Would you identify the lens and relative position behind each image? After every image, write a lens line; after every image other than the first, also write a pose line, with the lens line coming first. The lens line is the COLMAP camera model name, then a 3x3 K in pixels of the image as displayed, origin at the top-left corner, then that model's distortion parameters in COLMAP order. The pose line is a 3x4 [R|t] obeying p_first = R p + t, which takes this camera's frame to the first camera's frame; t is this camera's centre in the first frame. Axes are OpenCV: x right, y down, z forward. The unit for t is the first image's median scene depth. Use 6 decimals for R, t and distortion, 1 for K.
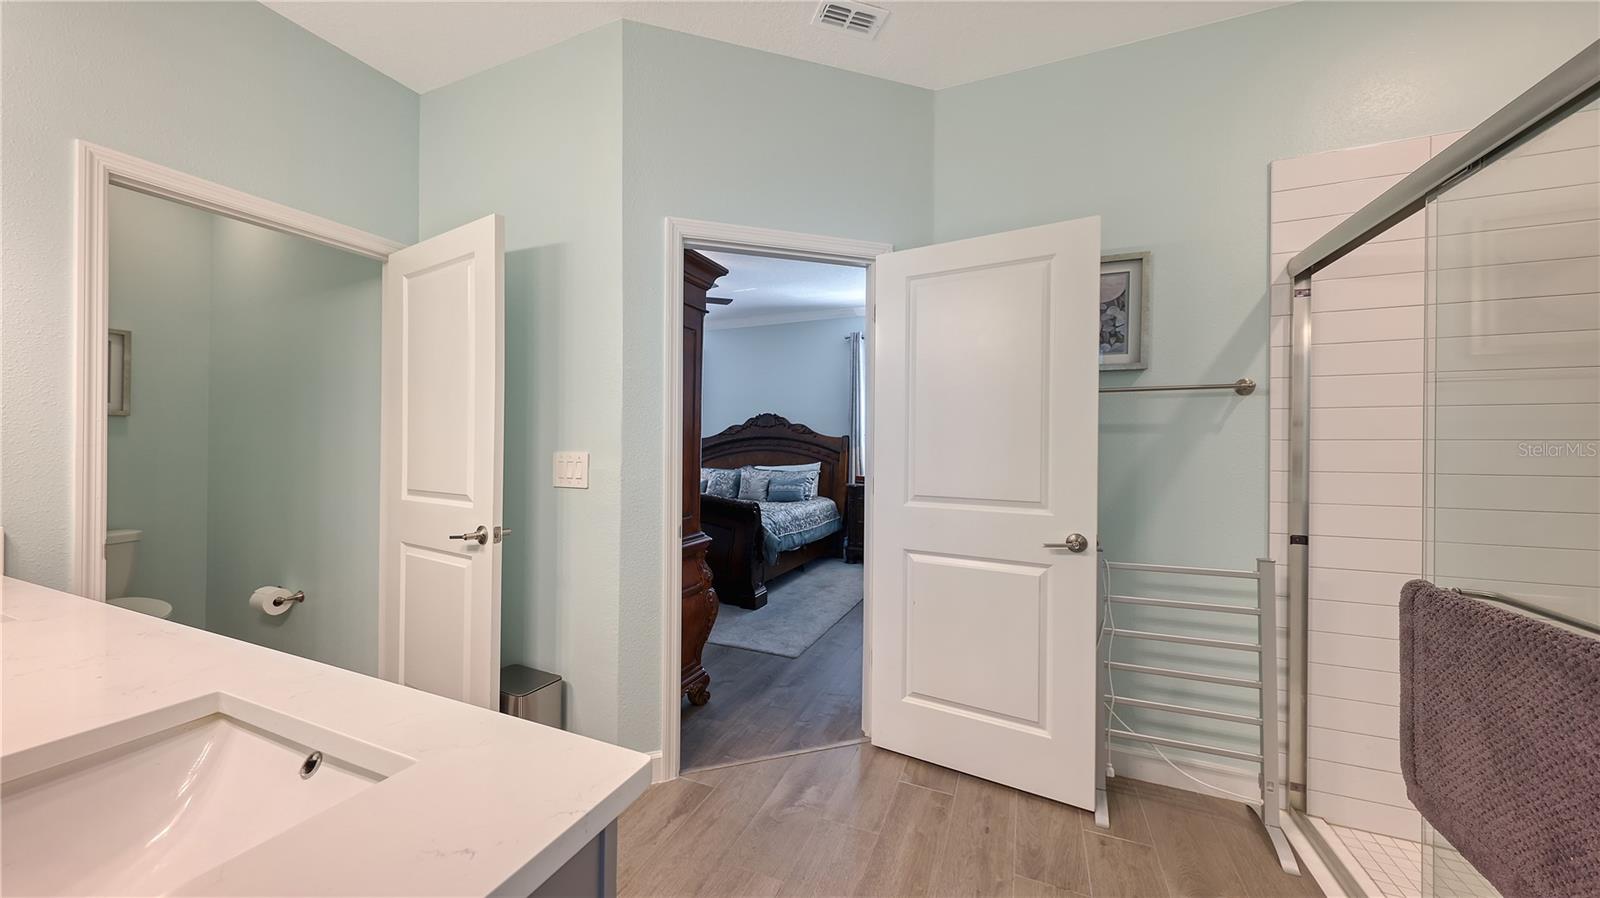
lens RADIAL K [[528.2, 0, 798.3], [0, 528.2, 450.7], [0, 0, 1]] dist [-0.000148, 0.000042]
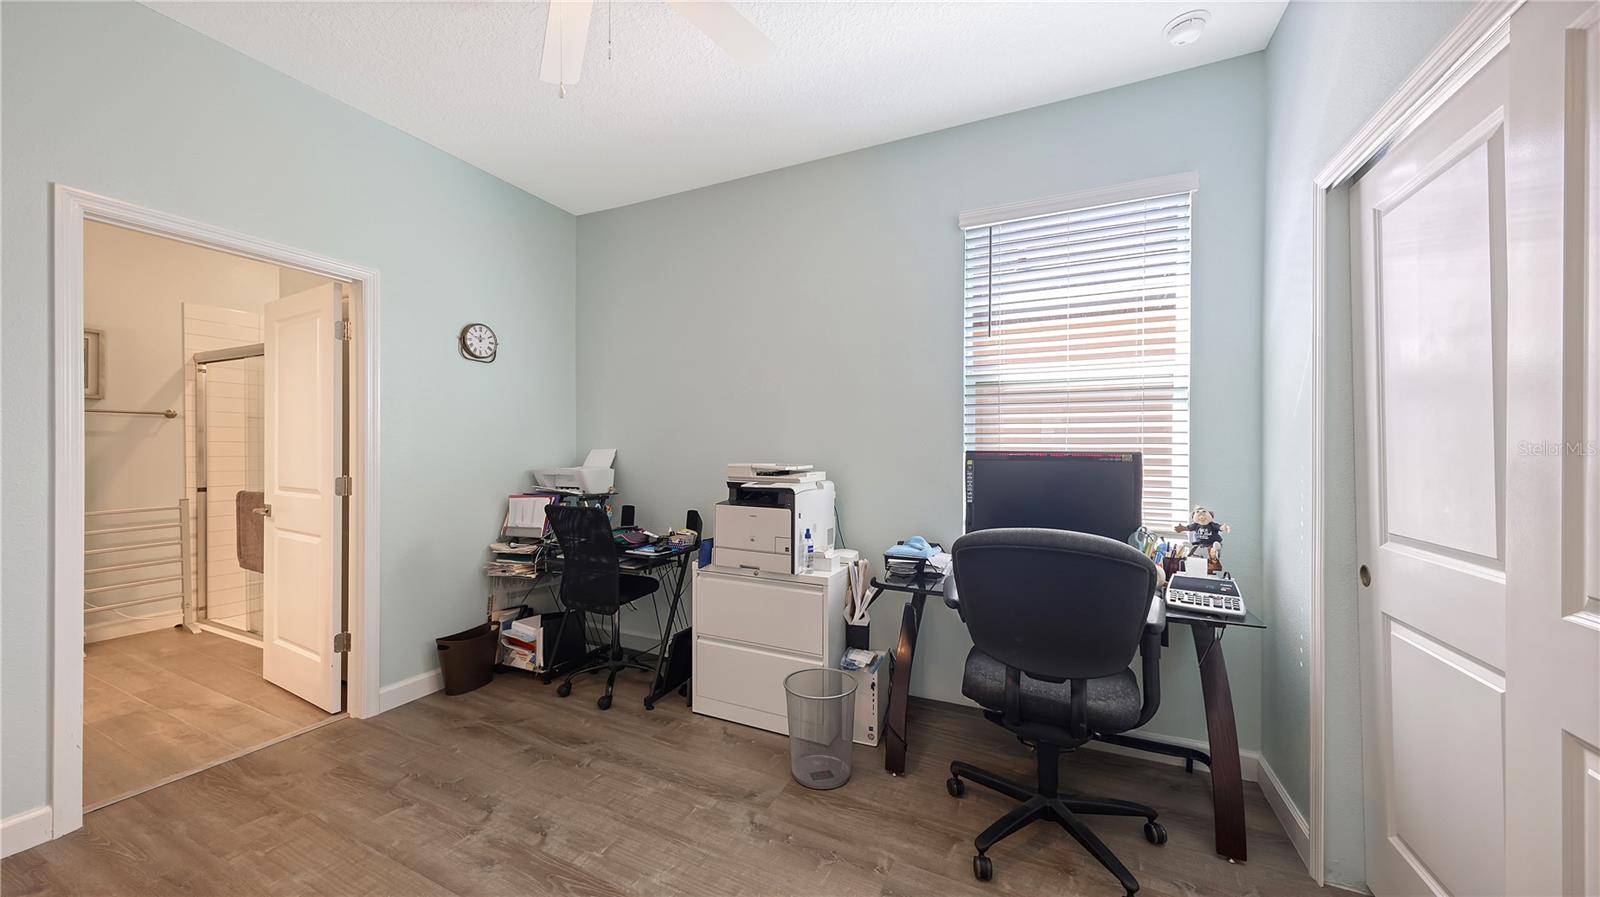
lens RADIAL K [[560.7, 0, 800.7], [0, 560.7, 452.9], [0, 0, 1]] dist [0.011188, -0.001727]
pose [[0.021729, -0.003361, 0.999758, -1.220233], [0.011742, 0.999926, 0.003107, 0.044629], [-0.999695, 0.011671, 0.021767, -1.395856]]
